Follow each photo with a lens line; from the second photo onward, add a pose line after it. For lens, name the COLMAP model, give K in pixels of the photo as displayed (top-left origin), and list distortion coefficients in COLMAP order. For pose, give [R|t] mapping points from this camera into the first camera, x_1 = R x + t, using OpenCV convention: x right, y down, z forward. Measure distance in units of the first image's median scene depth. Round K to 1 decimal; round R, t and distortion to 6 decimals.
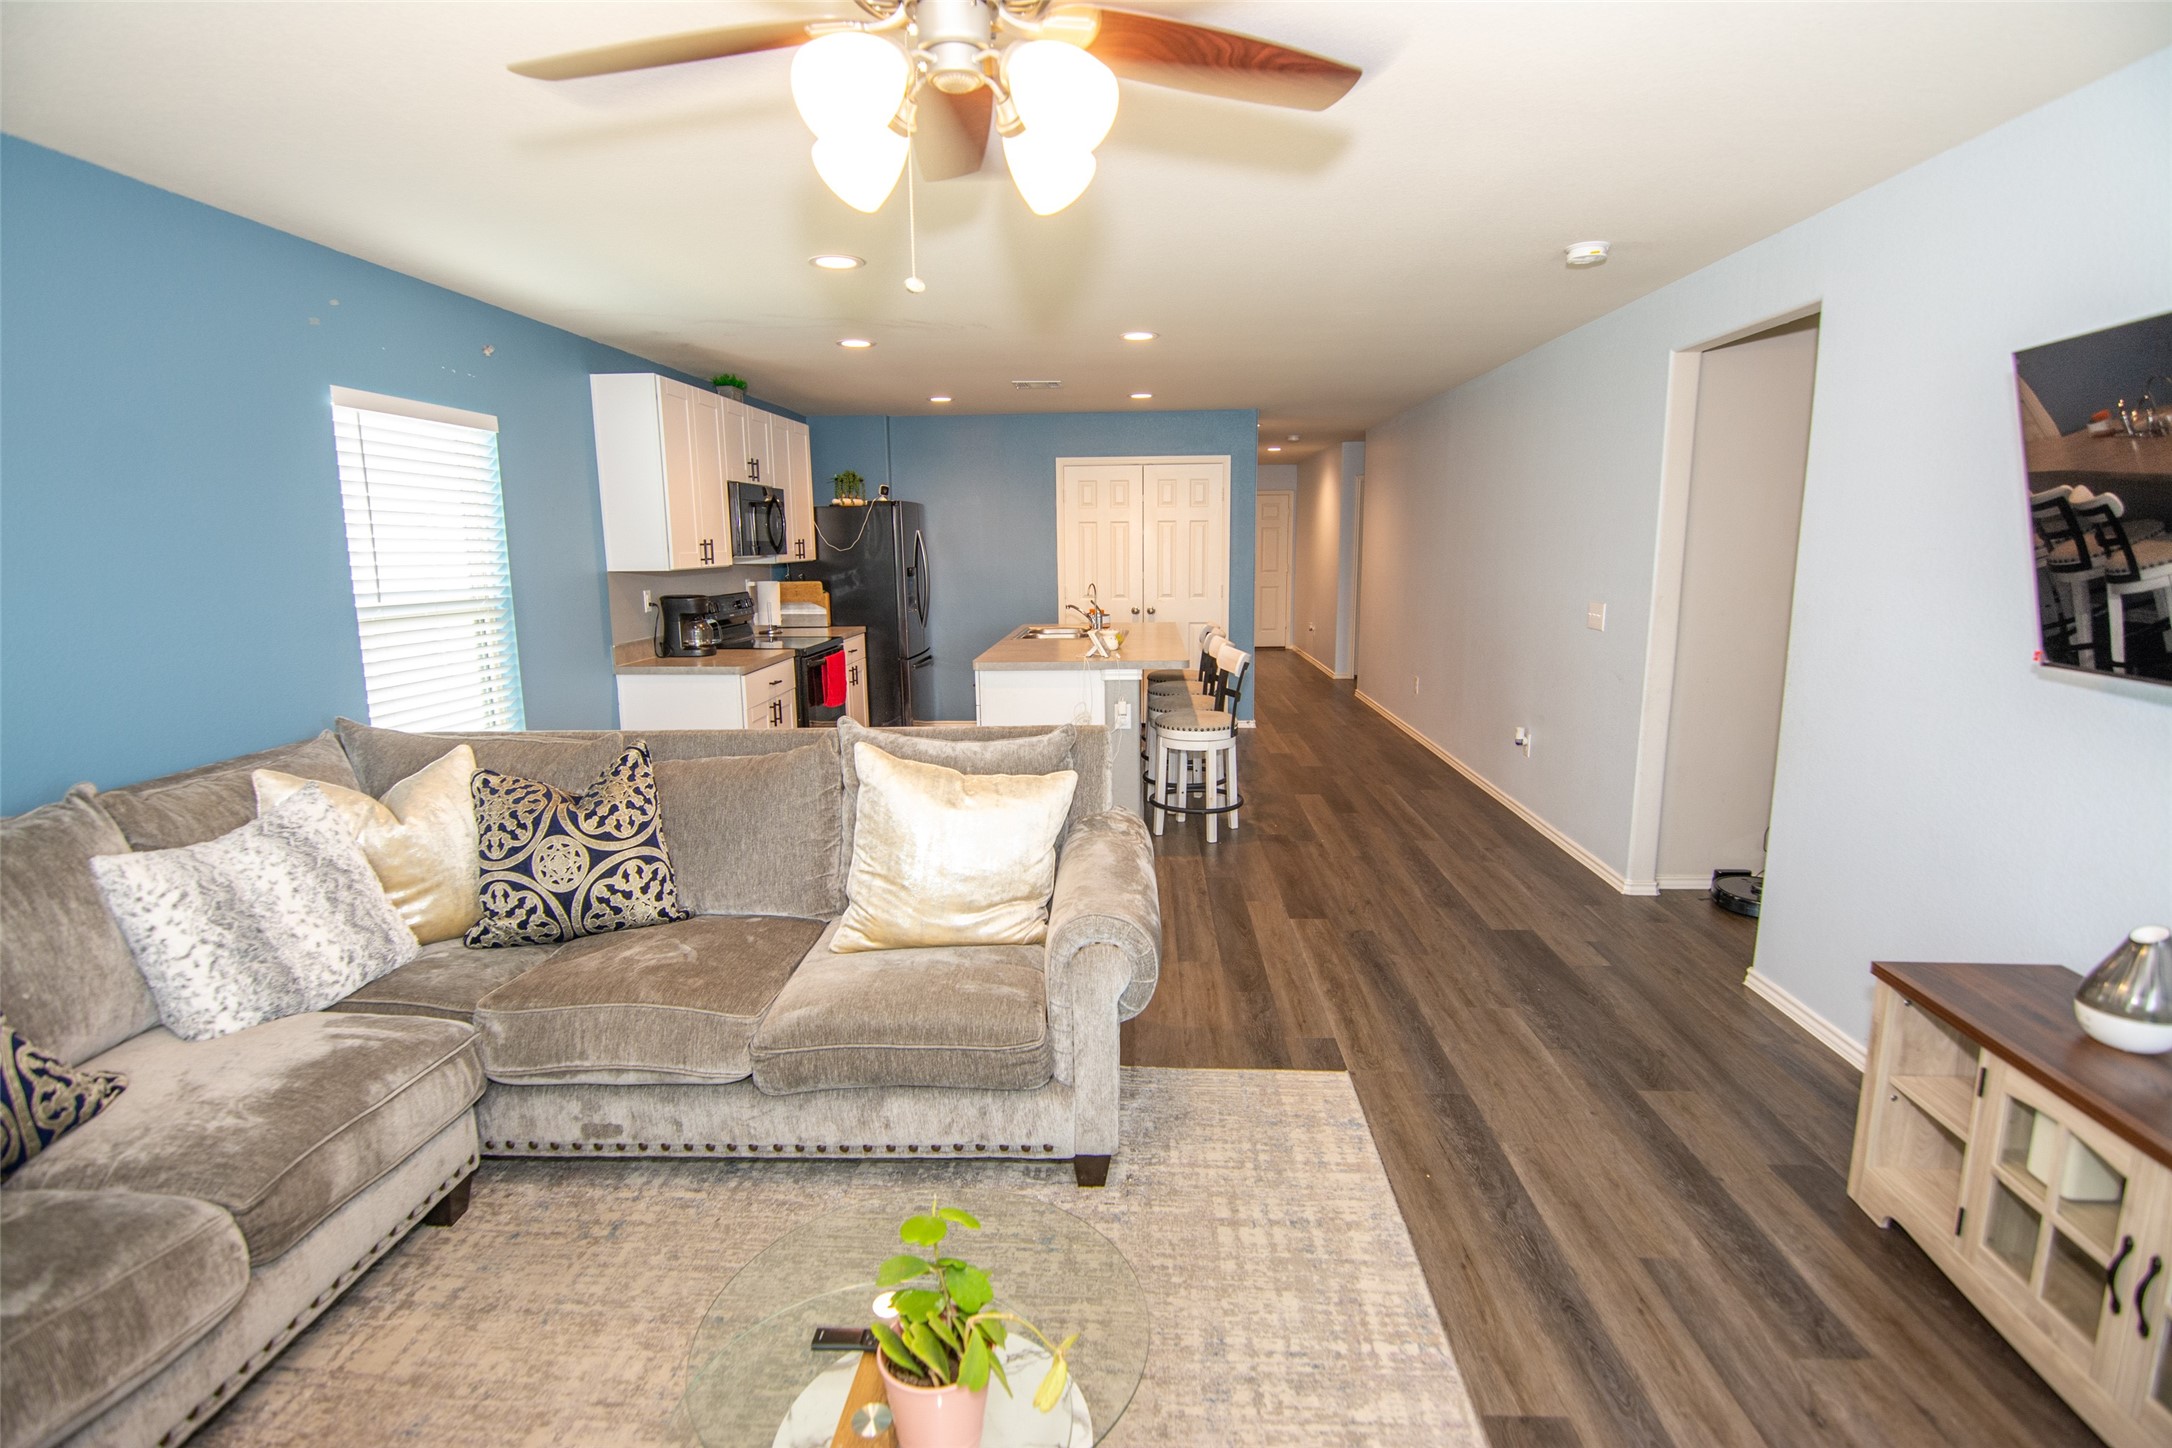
lens RADIAL K [[1061.7, 0, 1085.5], [0, 1061.7, 724.8], [0, 0, 1]] dist [-0.004001, -0.011218]
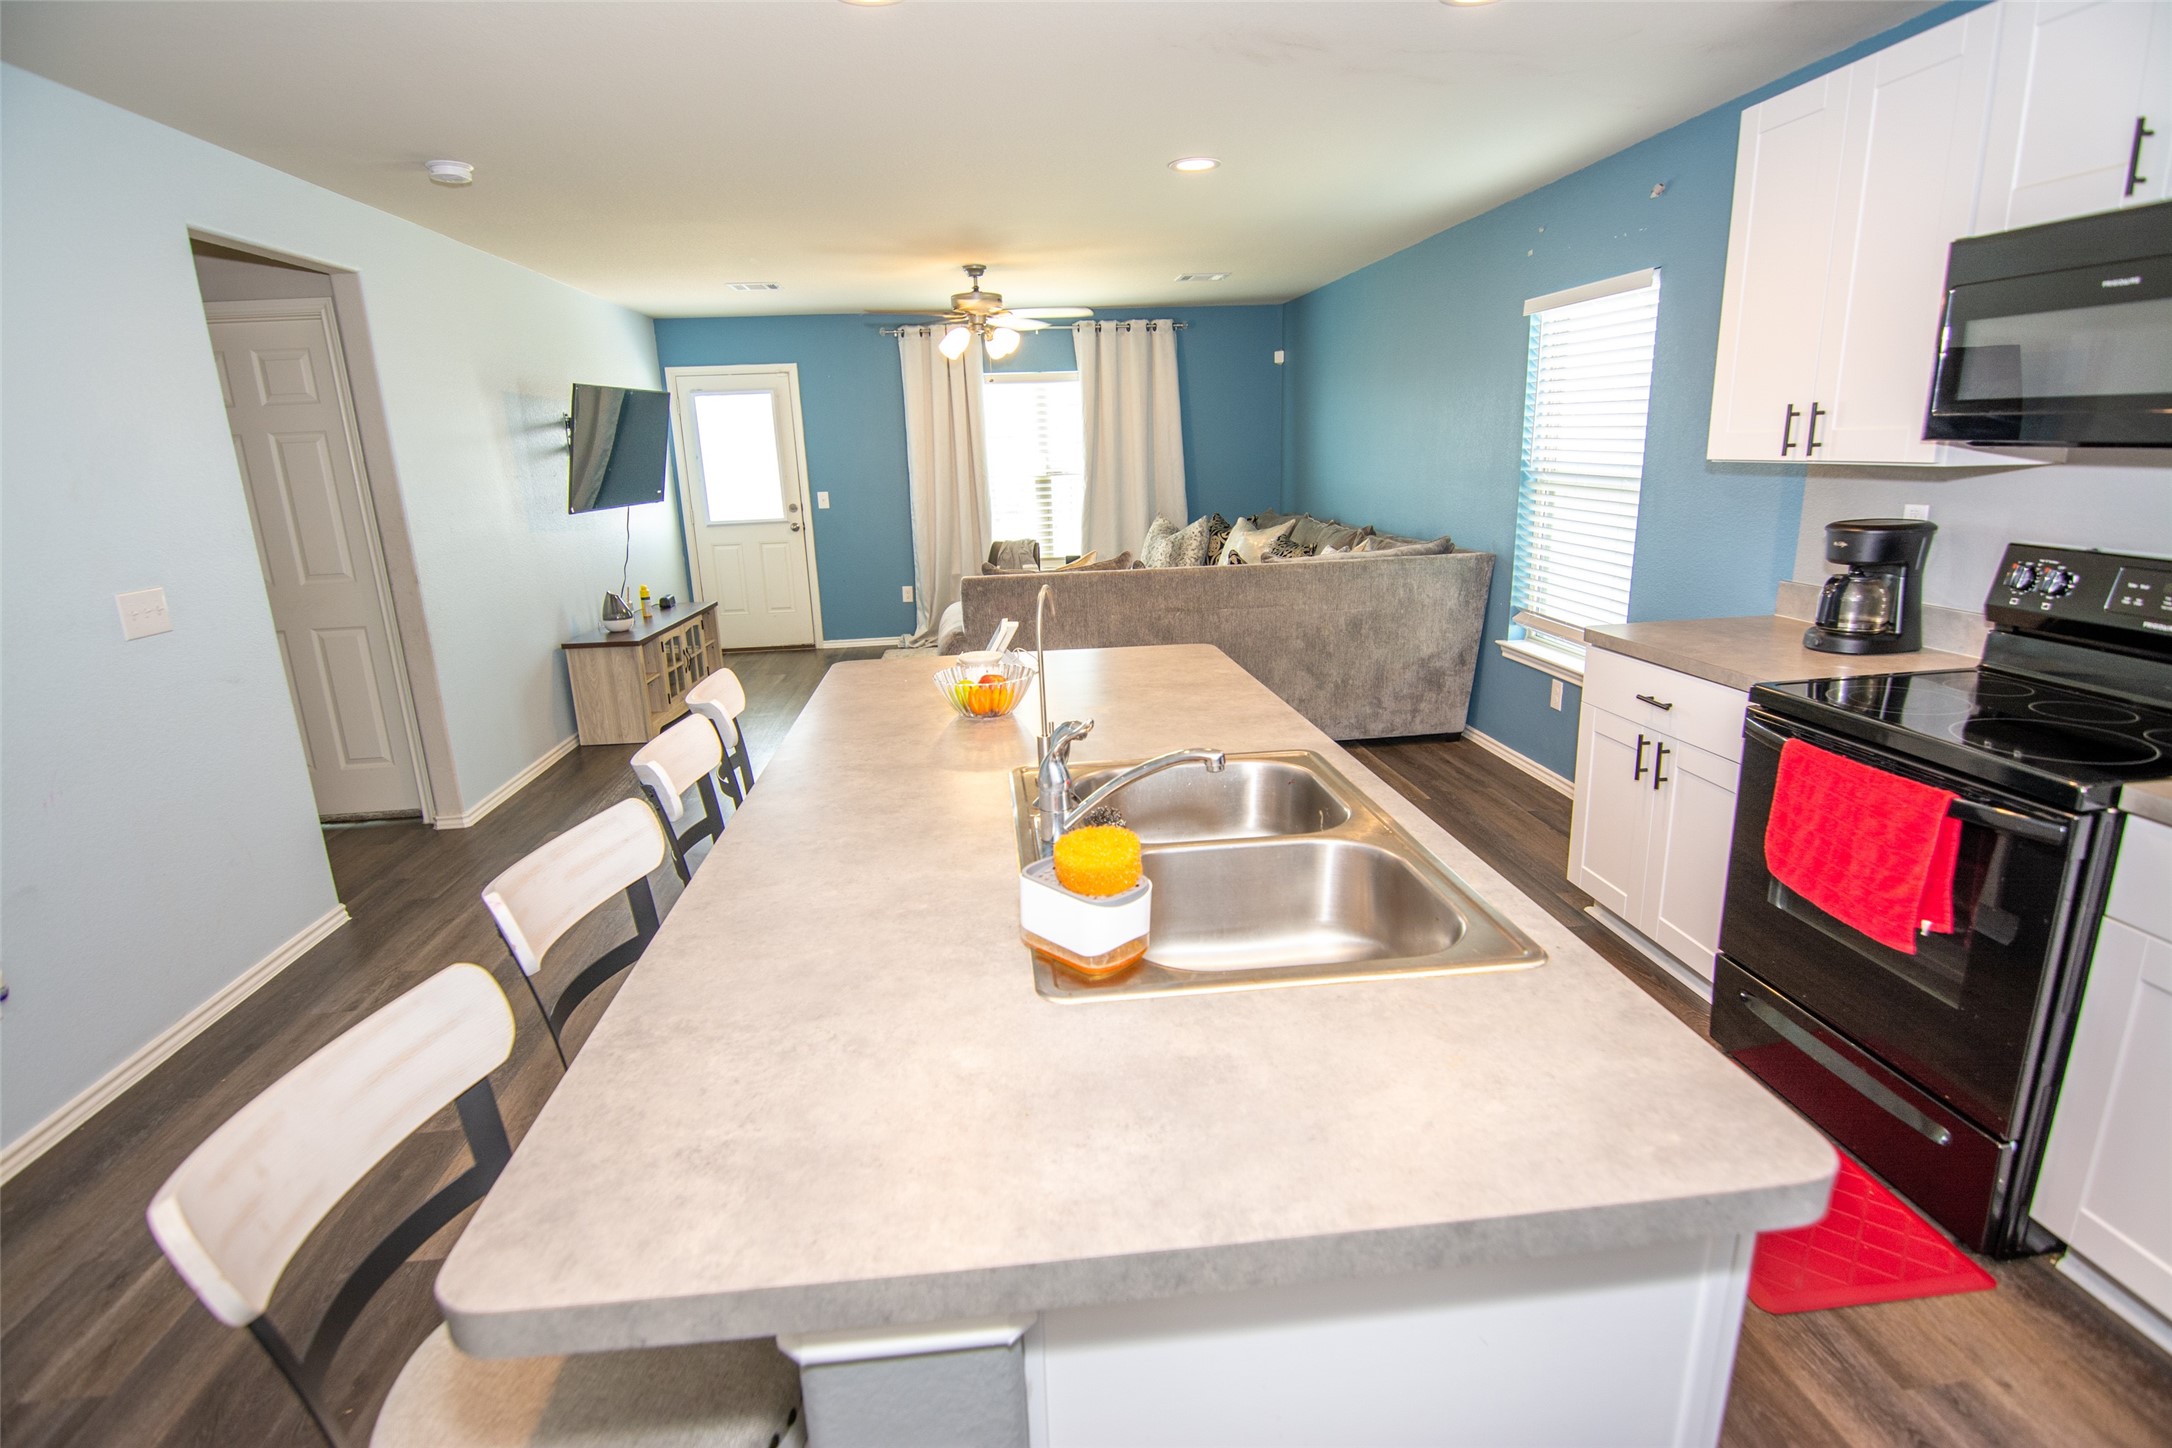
lens RADIAL K [[1061.7, 0, 1078.5], [0, 1061.7, 728.6], [0, 0, 1]] dist [-0.004001, -0.011218]
pose [[-0.987700, 0.082192, -0.133012, 0.078281], [0.019002, 0.907484, 0.419657, -0.440266], [0.155199, 0.411967, -0.897884, 2.557733]]
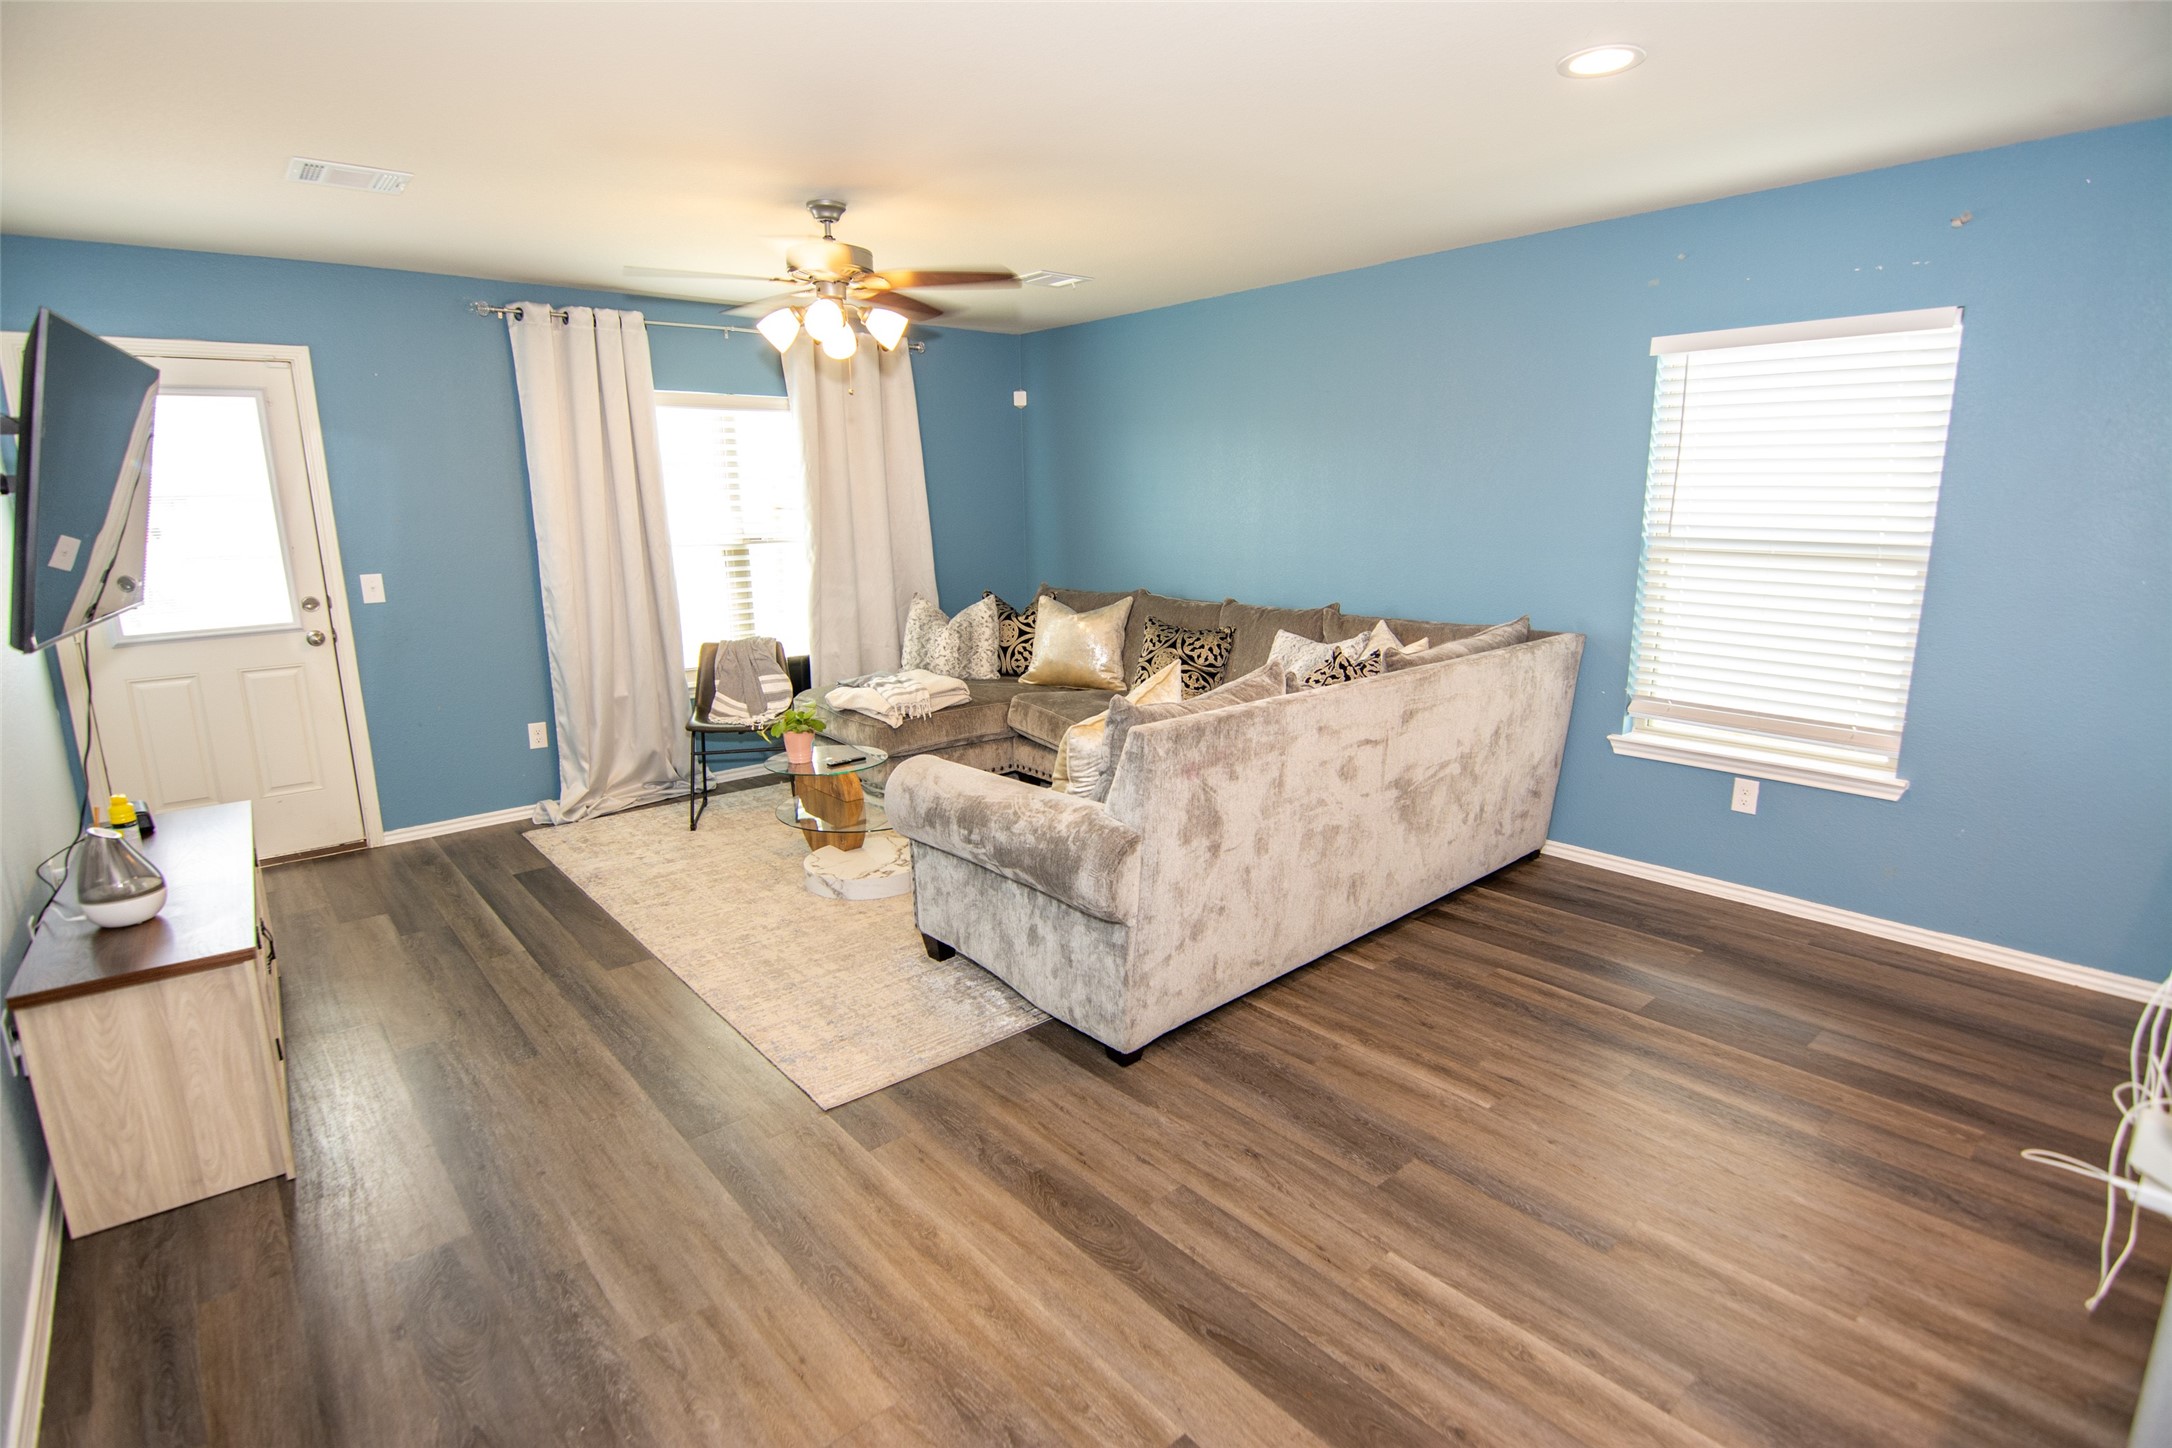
lens RADIAL K [[1061.7, 0, 1083.0], [0, 1061.7, 723.1], [0, 0, 1]] dist [-0.004001, -0.011218]
pose [[-0.722112, 0.166737, -0.671381, 0.614376], [-0.095870, 0.937033, 0.335826, -0.280201], [0.685100, 0.306869, -0.660658, 1.590627]]
